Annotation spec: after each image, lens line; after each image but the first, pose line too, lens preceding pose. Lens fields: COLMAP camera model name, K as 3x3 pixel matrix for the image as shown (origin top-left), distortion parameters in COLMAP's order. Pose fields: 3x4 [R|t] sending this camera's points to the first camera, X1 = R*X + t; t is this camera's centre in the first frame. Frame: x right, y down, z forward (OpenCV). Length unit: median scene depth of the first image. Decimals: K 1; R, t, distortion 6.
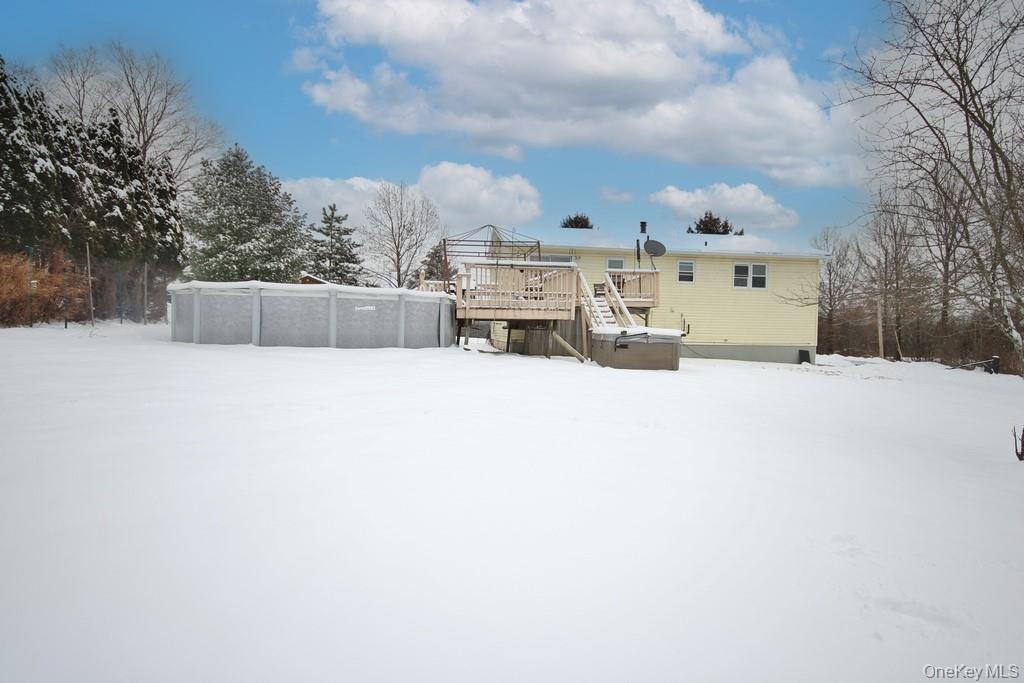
lens RADIAL K [[546.7, 0, 519.4], [0, 546.7, 342.3], [0, 0, 1]] dist [0.006429, 0.000765]
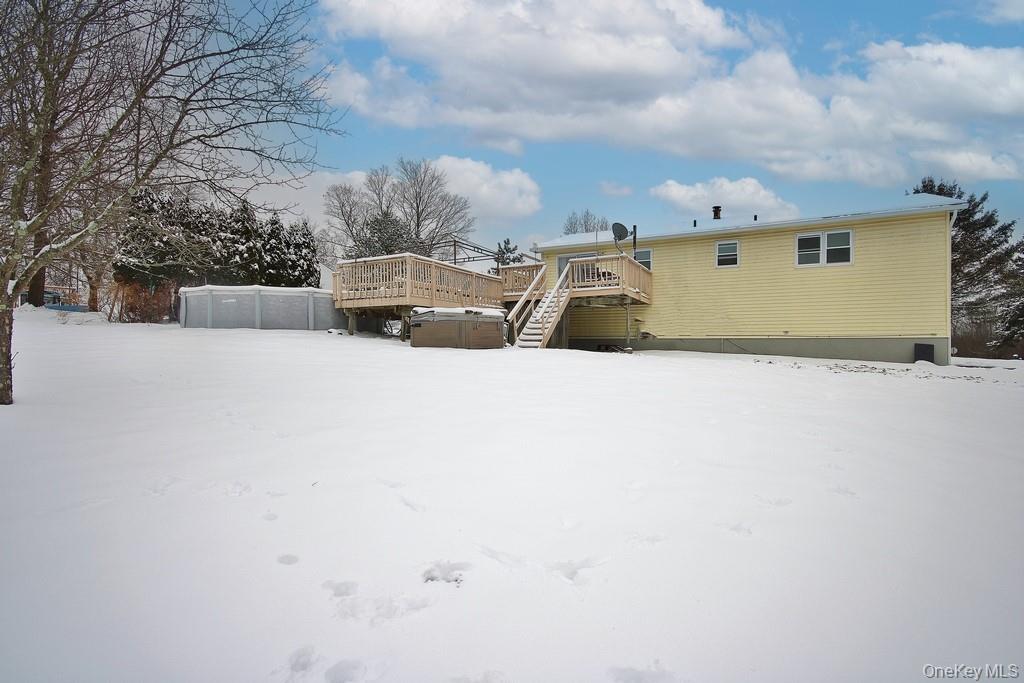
lens RADIAL K [[473.0, 0, 509.8], [0, 473.0, 336.9], [0, 0, 1]] dist [0.001574, -0.000453]
pose [[0.797685, -0.022729, -0.602646, 0.671849], [-0.007442, 0.998842, -0.047522, 0.054882], [0.603029, 0.042393, 0.796592, 0.291855]]
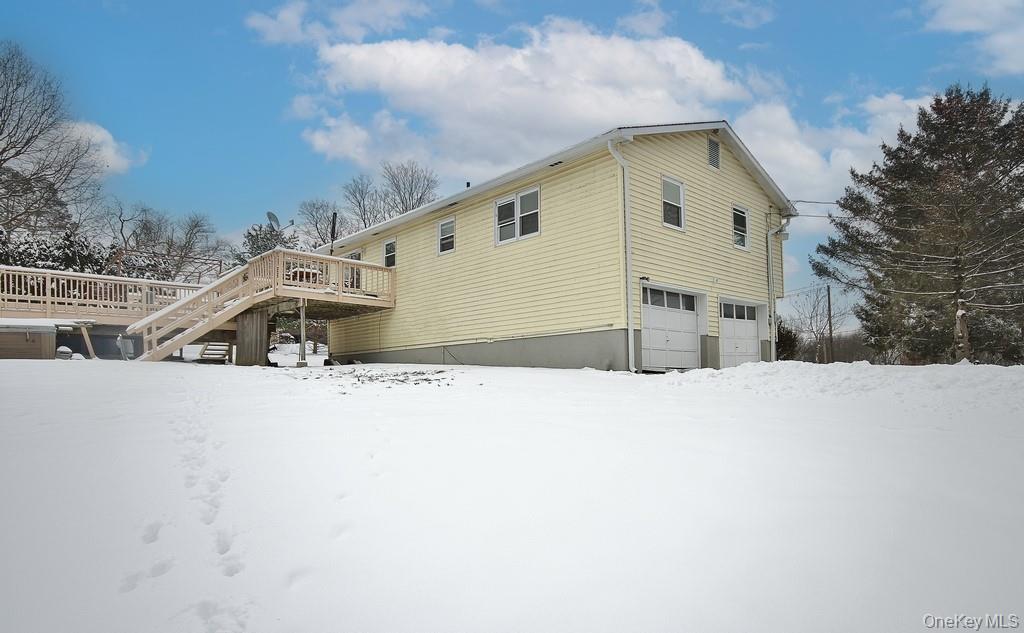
lens RADIAL K [[593.9, 0, 512.2], [0, 593.9, 322.1], [0, 0, 1]] dist [0.006724, 0.000633]
pose [[0.567761, -0.109754, -0.815844, 1.302458], [-0.003568, 0.990735, -0.135765, 0.100094], [0.823186, 0.079993, 0.562109, 0.944558]]
